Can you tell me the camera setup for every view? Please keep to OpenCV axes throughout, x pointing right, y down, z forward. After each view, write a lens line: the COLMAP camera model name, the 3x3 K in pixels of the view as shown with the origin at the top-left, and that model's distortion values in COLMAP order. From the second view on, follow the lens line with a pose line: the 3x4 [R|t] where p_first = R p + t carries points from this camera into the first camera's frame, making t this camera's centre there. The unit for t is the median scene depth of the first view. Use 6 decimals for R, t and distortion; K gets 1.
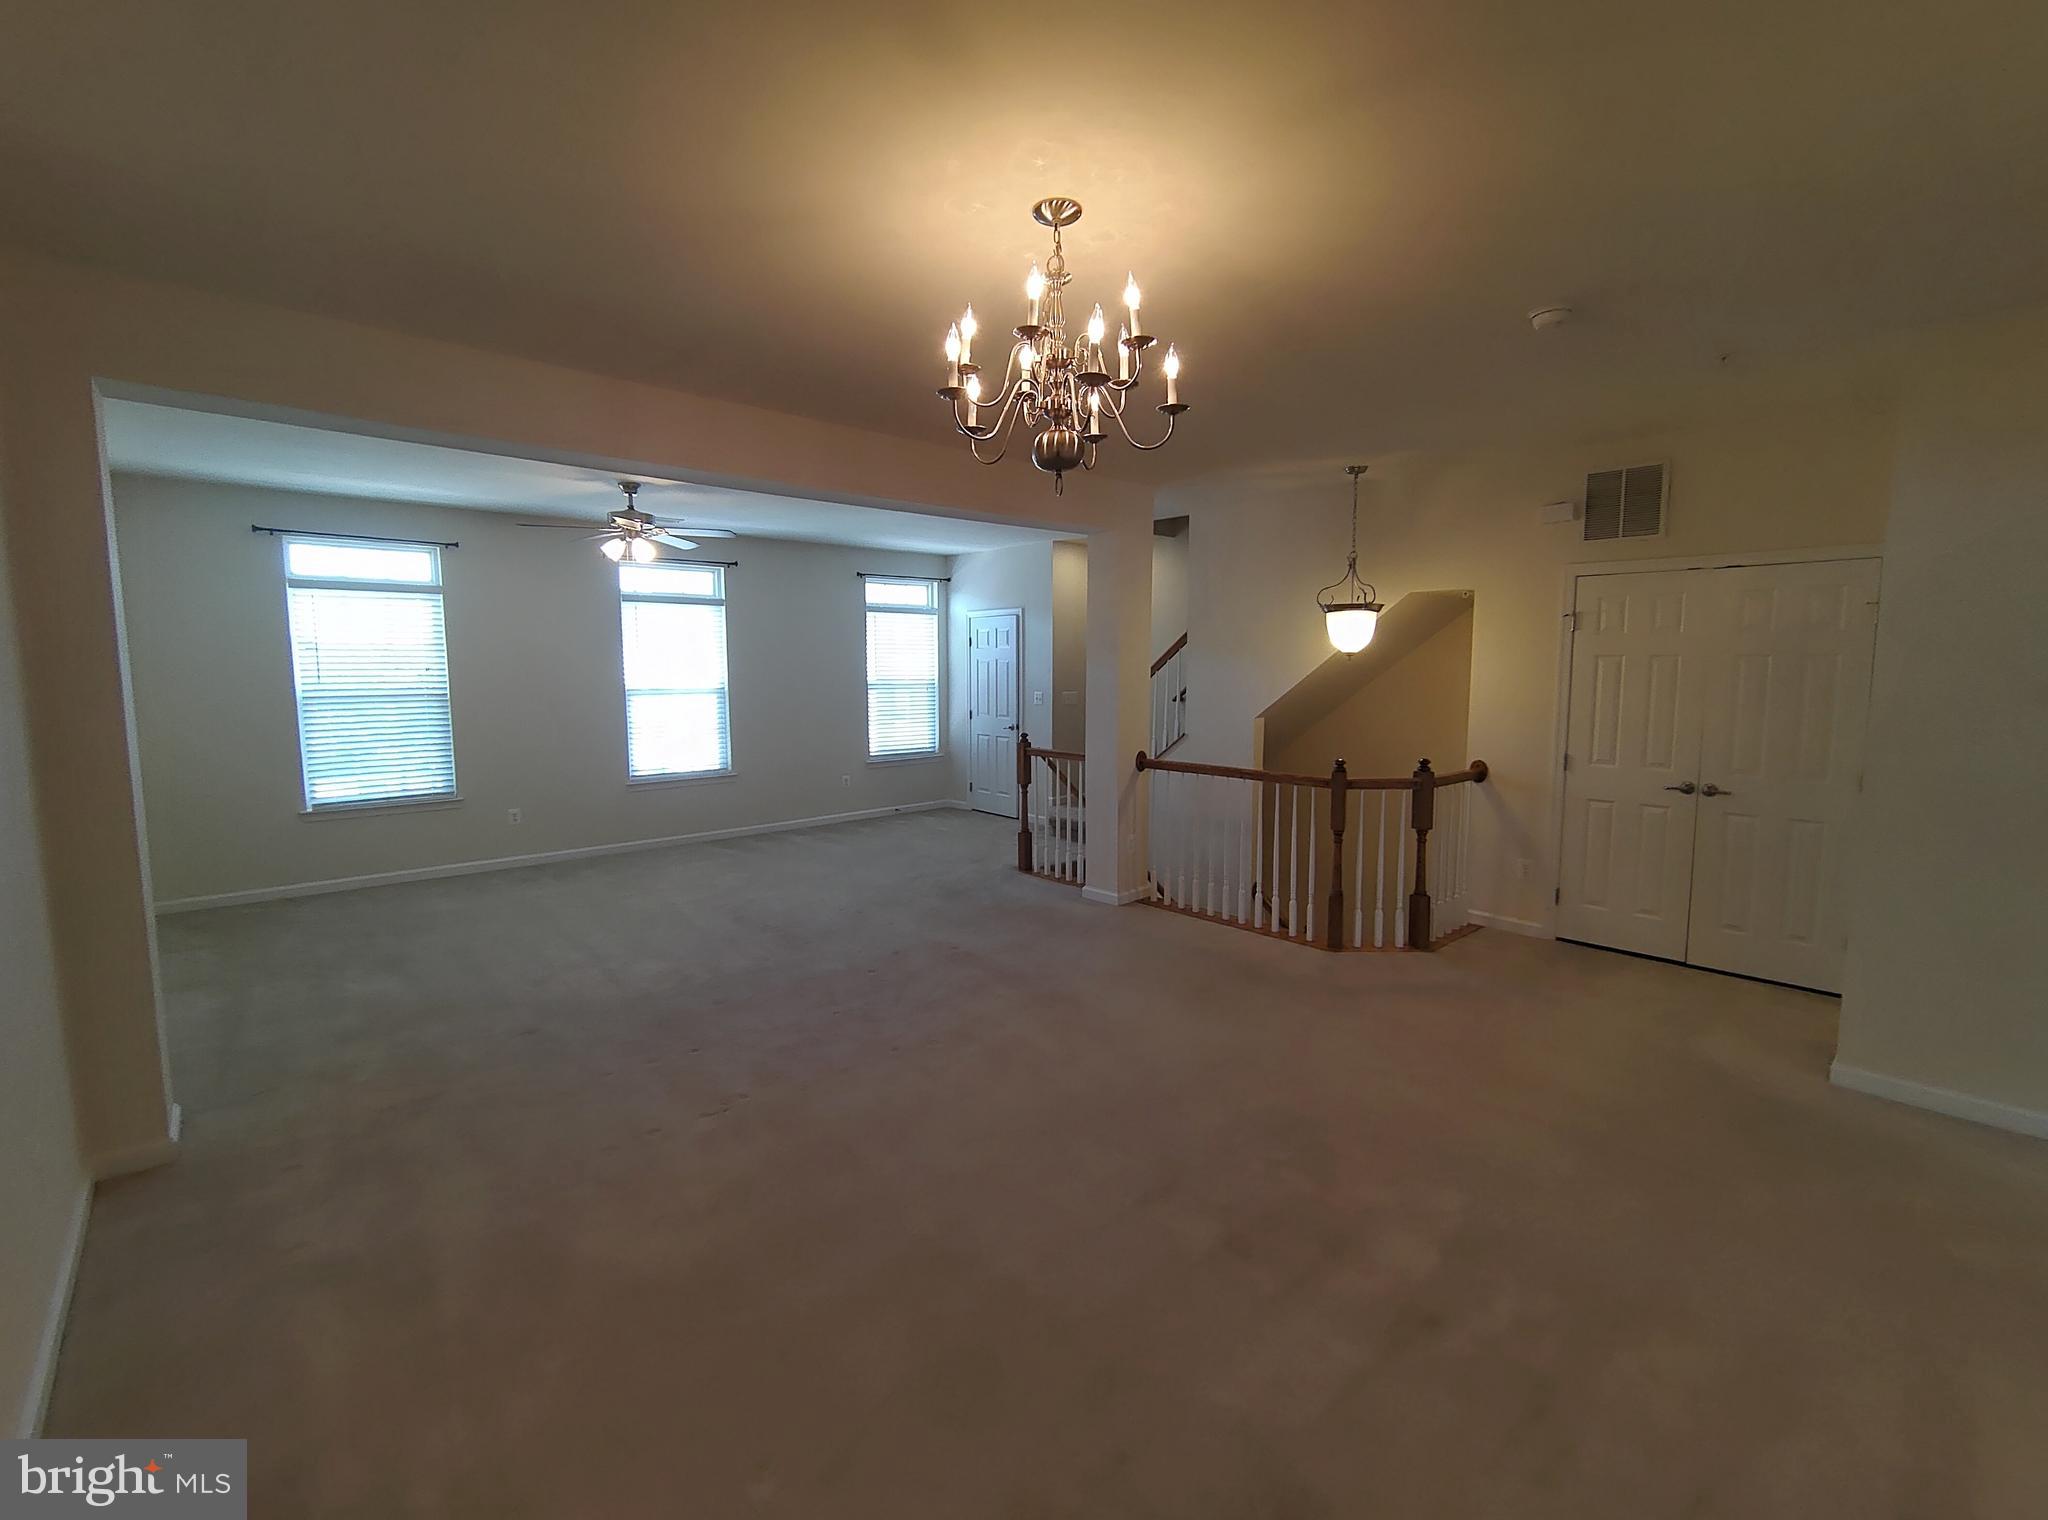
lens RADIAL K [[891.3, 0, 1026.7], [0, 891.3, 756.2], [0, 0, 1]] dist [-0.001075, -0.000364]
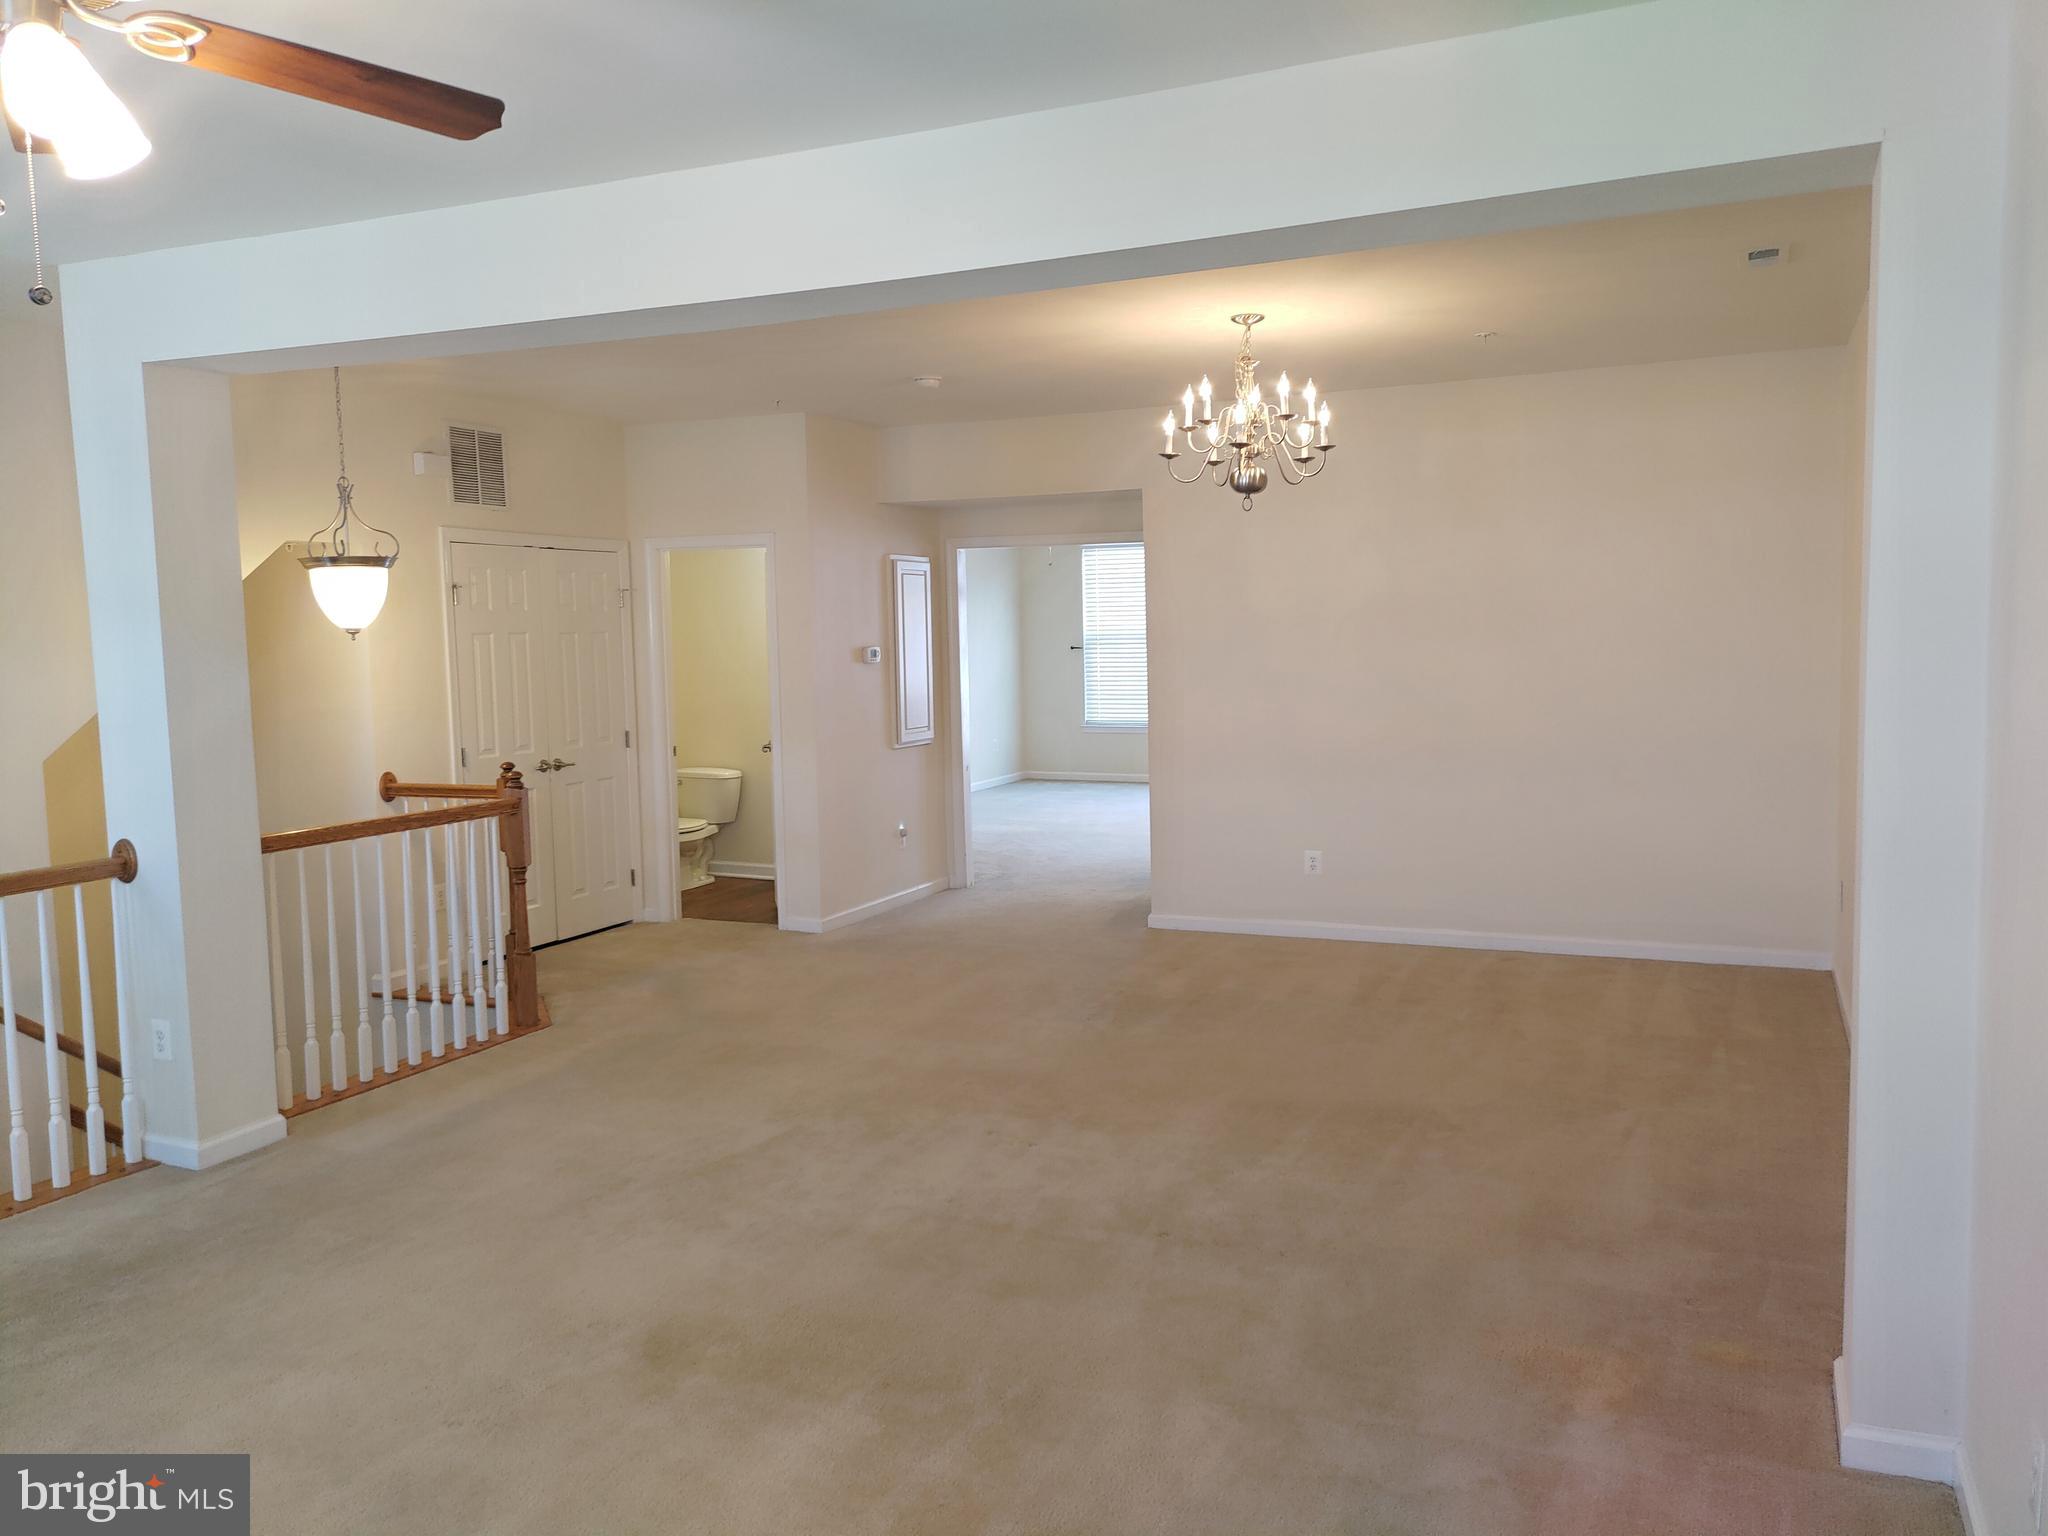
lens RADIAL K [[1565.9, 0, 1021.2], [0, 1565.9, 770.7], [0, 0, 1]] dist [0.057967, -0.068307]
pose [[-0.389802, -0.079989, 0.917418, -0.924961], [0.110889, 0.984895, 0.132988, -0.114276], [-0.914198, 0.153571, -0.375044, 0.999946]]
